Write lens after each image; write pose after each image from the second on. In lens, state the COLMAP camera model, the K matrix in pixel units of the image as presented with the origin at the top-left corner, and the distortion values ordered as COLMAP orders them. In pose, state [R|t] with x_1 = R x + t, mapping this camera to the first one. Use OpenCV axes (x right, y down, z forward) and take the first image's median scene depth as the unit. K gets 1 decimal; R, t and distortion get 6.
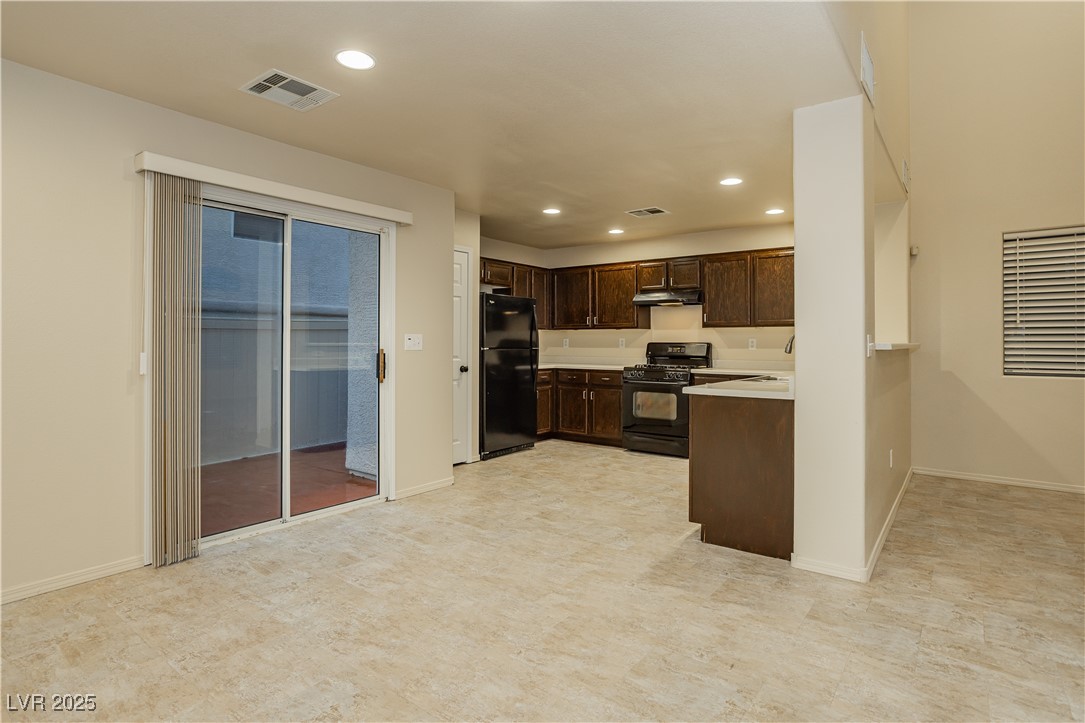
lens RADIAL K [[561.8, 0, 547.6], [0, 561.8, 341.6], [0, 0, 1]] dist [0.020374, 0.001447]
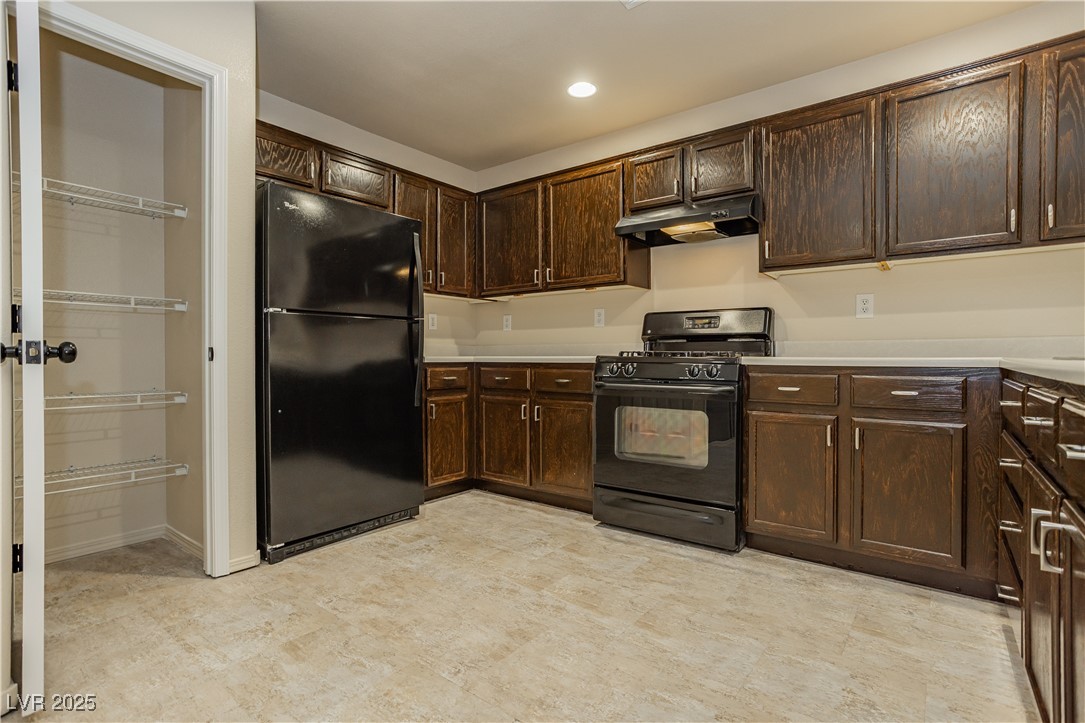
lens RADIAL K [[531.6, 0, 542.5], [0, 531.6, 361.5], [0, 0, 1]] dist [0.002354, 0.000430]
pose [[0.999862, -0.001756, -0.016490, 0.091539], [0.001931, 0.999942, 0.010589, 0.042938], [0.016471, -0.010619, 0.999808, 0.506719]]
